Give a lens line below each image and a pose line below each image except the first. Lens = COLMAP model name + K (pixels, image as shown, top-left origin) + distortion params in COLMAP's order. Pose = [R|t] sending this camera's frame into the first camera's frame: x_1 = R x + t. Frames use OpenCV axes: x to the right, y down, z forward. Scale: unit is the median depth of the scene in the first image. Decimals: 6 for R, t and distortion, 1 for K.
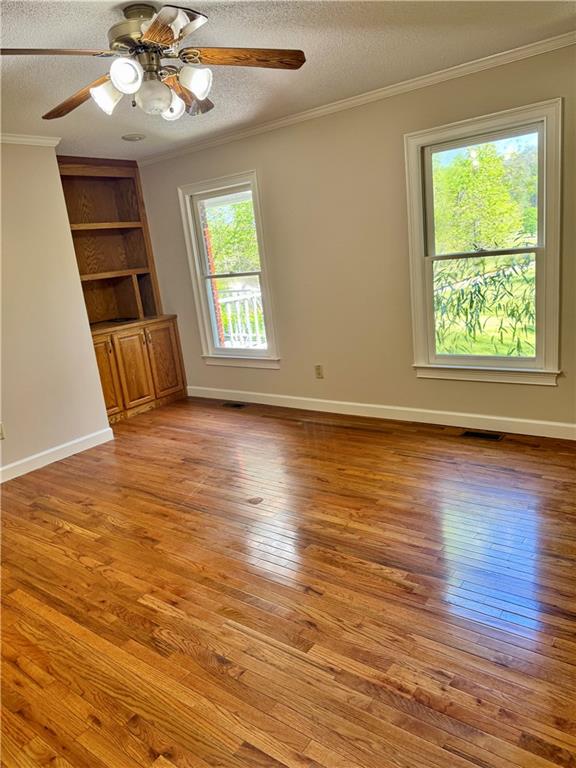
lens RADIAL K [[536.0, 0, 283.4], [0, 536.0, 382.4], [0, 0, 1]] dist [0.112172, -0.163664]
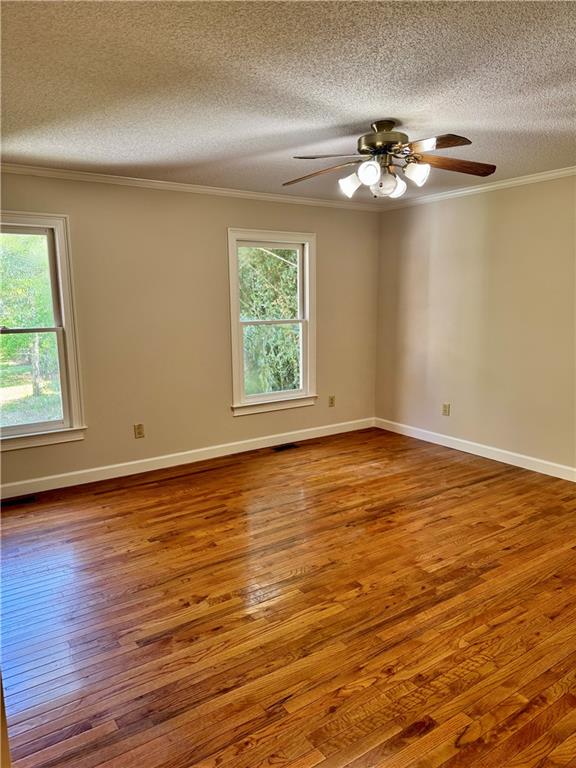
lens RADIAL K [[536.0, 0, 283.4], [0, 536.0, 382.4], [0, 0, 1]] dist [0.112172, -0.163664]
pose [[0.321696, -0.043121, 0.945861, -0.882756], [0.208302, 0.977712, -0.026272, -0.029711], [-0.923646, 0.205476, 0.323508, 0.482938]]
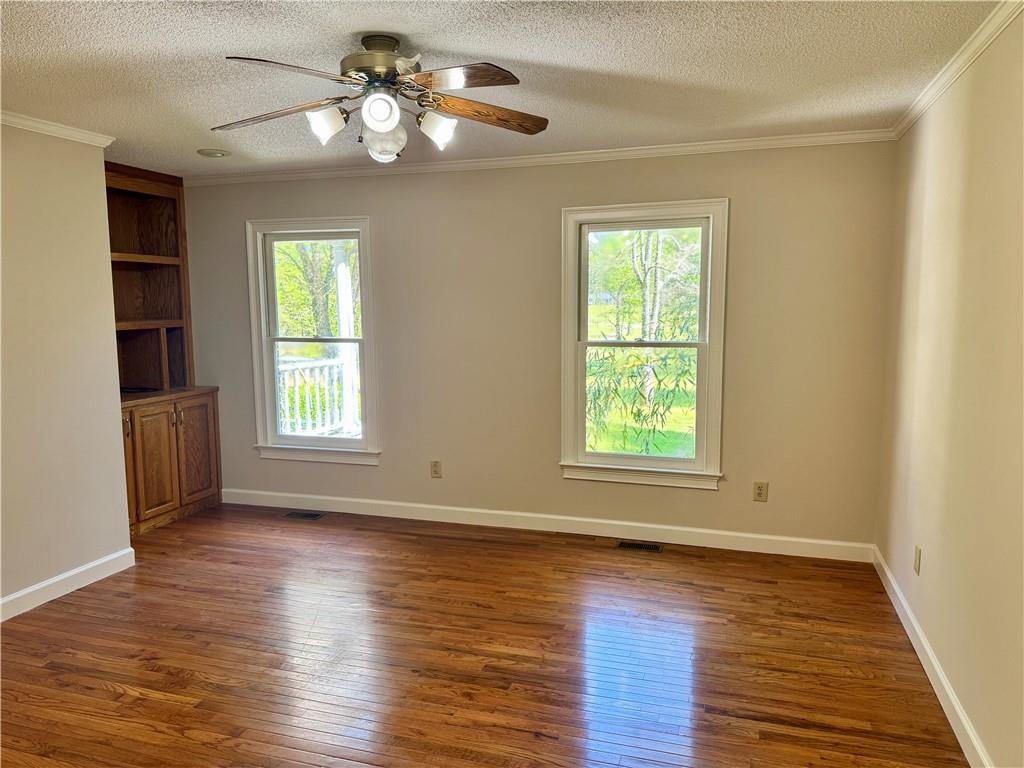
lens RADIAL K [[714.6, 0, 512.0], [0, 714.6, 384.0], [0, 0, 1]] dist [0.112172, -0.163664]
pose [[0.936324, 0.063384, 0.345369, -0.228007], [-0.011025, 0.988395, -0.151507, 0.016092], [-0.350964, 0.138052, 0.926156, -0.035346]]
